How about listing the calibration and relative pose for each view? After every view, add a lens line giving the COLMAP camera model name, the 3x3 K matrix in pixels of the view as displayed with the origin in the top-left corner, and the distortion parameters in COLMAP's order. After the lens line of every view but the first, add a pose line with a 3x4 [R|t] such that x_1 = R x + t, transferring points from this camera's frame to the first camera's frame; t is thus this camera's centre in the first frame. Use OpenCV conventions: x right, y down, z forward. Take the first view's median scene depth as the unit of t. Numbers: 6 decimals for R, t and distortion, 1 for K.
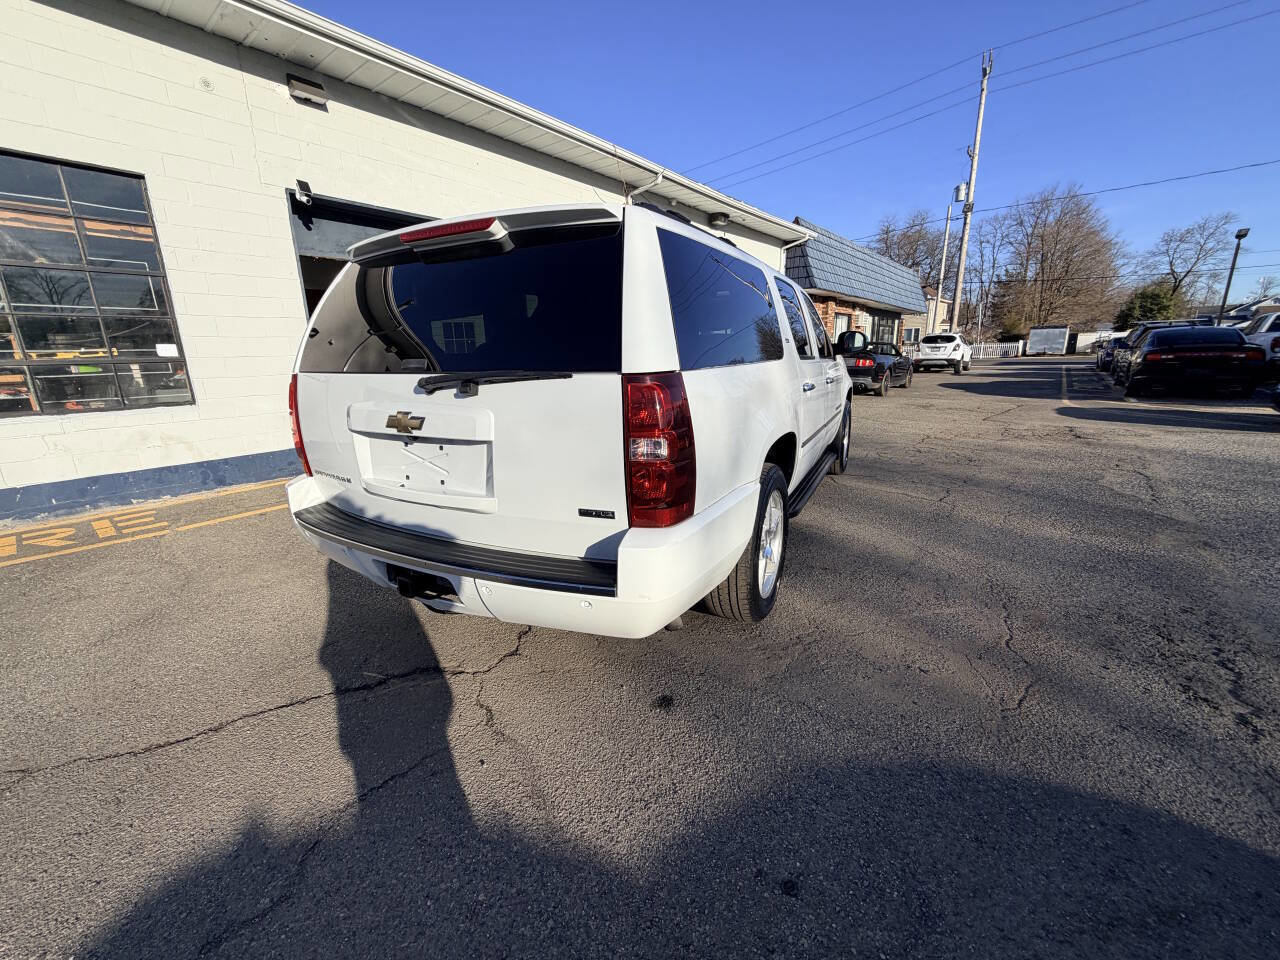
lens RADIAL K [[507.6, 0, 637.3], [0, 507.6, 480.8], [0, 0, 1]] dist [-0.000323, -0.000108]
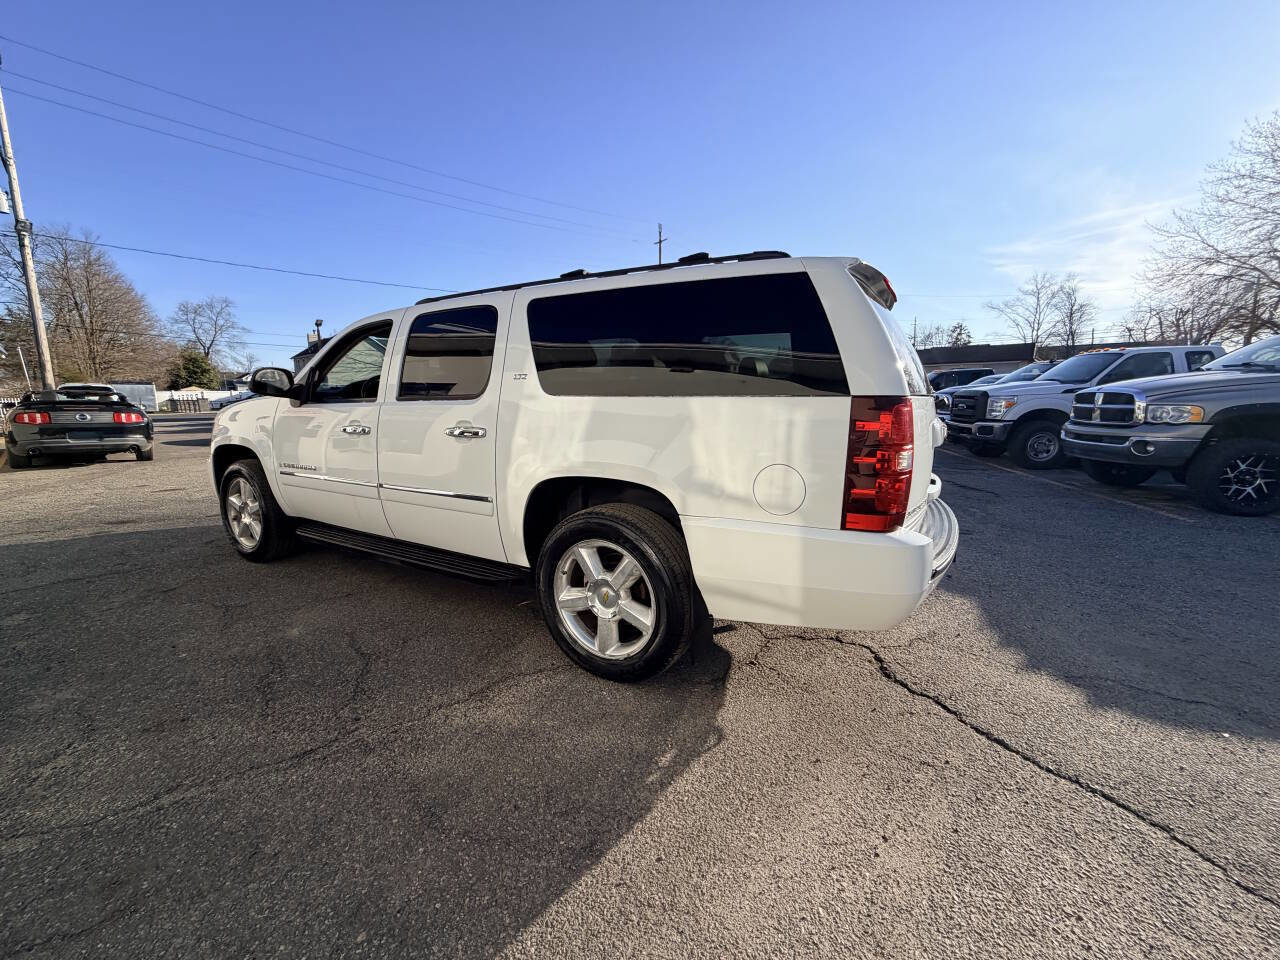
lens RADIAL K [[506.0, 0, 638.6], [0, 506.0, 483.8], [0, 0, 1]] dist [-0.000305, 0.000105]
pose [[0.051053, -0.144239, 0.988225, -1.052341], [0.247754, 0.960413, 0.127380, -0.202427], [-0.967477, 0.238333, 0.084768, 0.973444]]
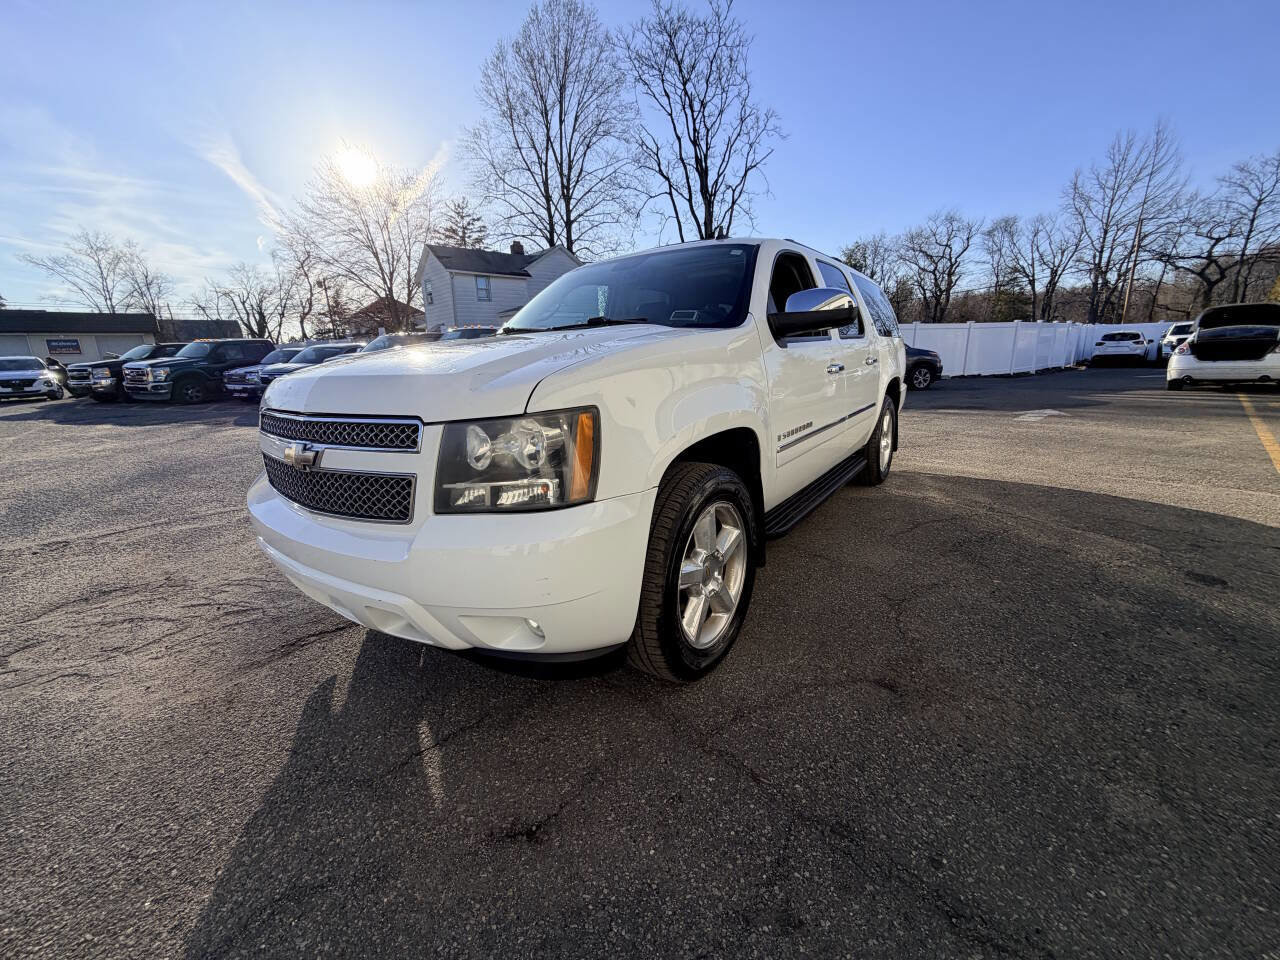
lens RADIAL K [[507.6, 0, 637.3], [0, 507.6, 480.8], [0, 0, 1]] dist [-0.000323, -0.000108]
pose [[-0.988252, 0.025943, 0.150617, 0.148974], [0.094052, 0.880019, 0.465533, -0.613087], [-0.120469, 0.474230, -0.872120, 2.563517]]
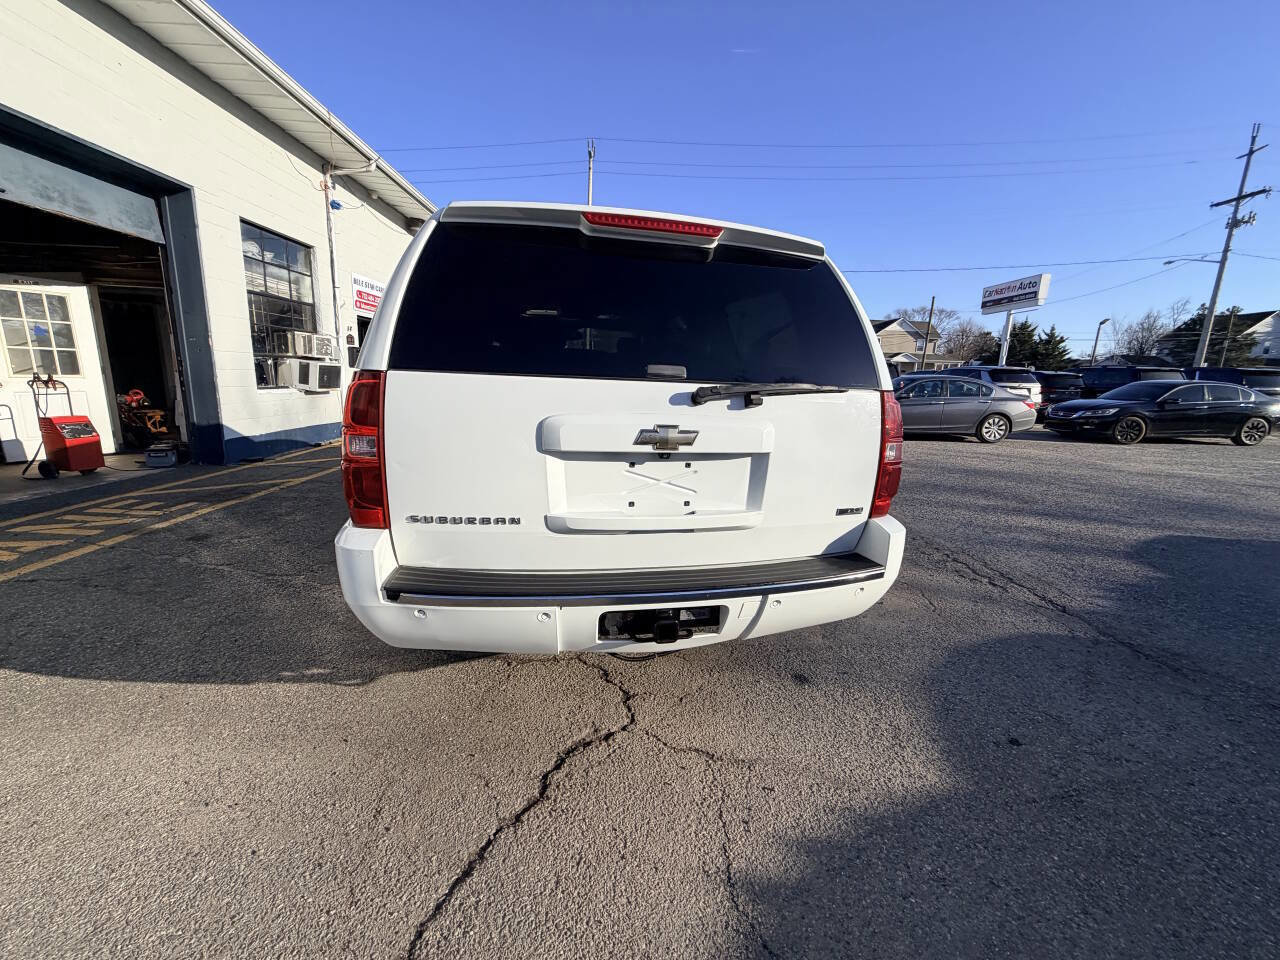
lens RADIAL K [[508.9, 0, 640.0], [0, 508.9, 480.0], [0, 0, 1]] dist [0.000045, 0.000381]
pose [[0.765608, -0.077569, 0.638614, -0.596157], [0.103528, 0.994621, -0.003304, -0.025818], [-0.634922, 0.068644, 0.769520, 0.210793]]
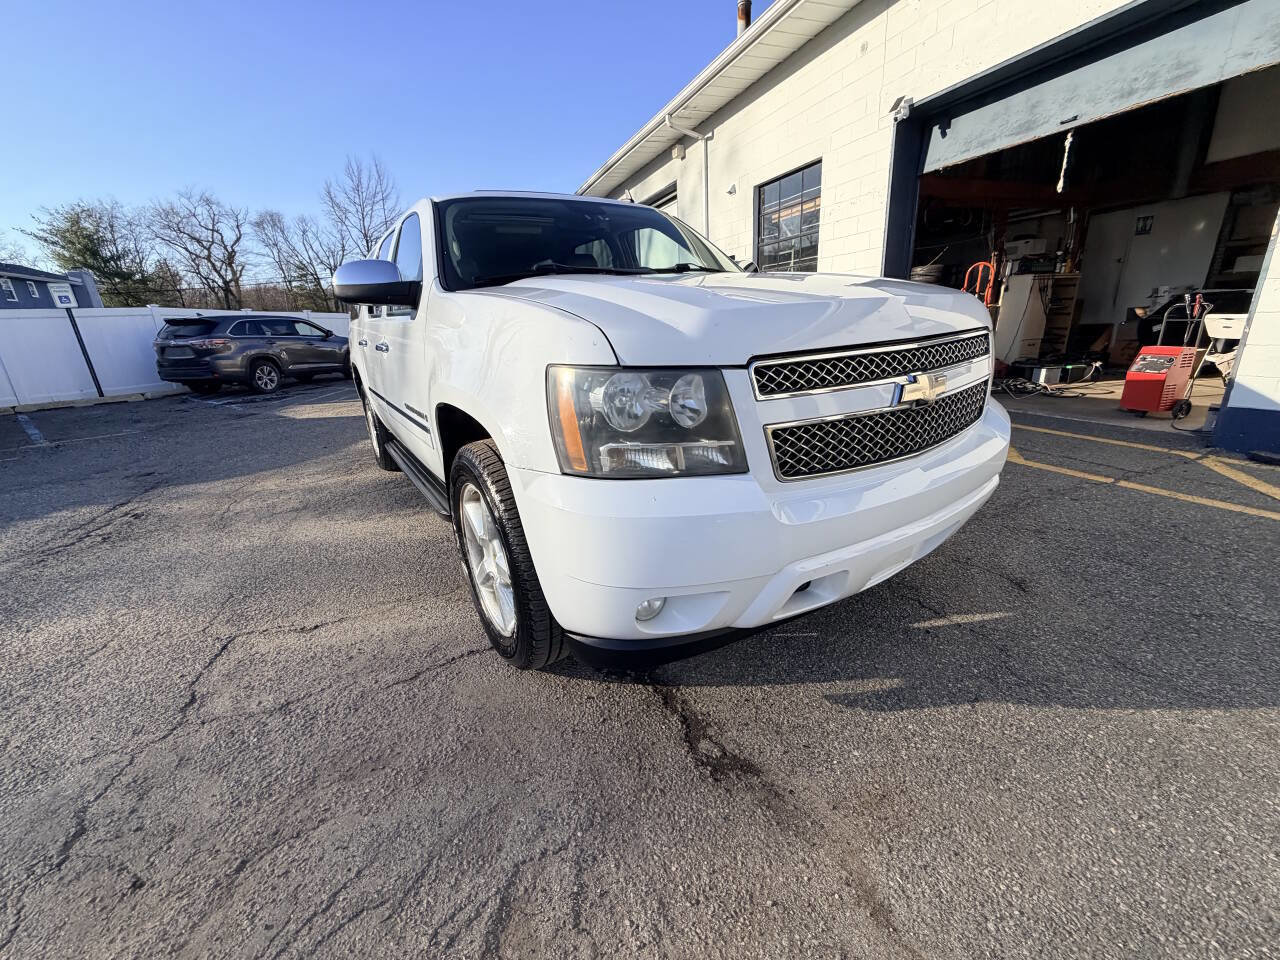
lens RADIAL K [[507.6, 0, 637.3], [0, 507.6, 480.8], [0, 0, 1]] dist [-0.000323, -0.000108]
pose [[-0.489833, 0.315239, -0.812827, 1.085058], [-0.150129, 0.887910, 0.434830, -0.507737], [0.858793, 0.335023, -0.387601, 2.116689]]
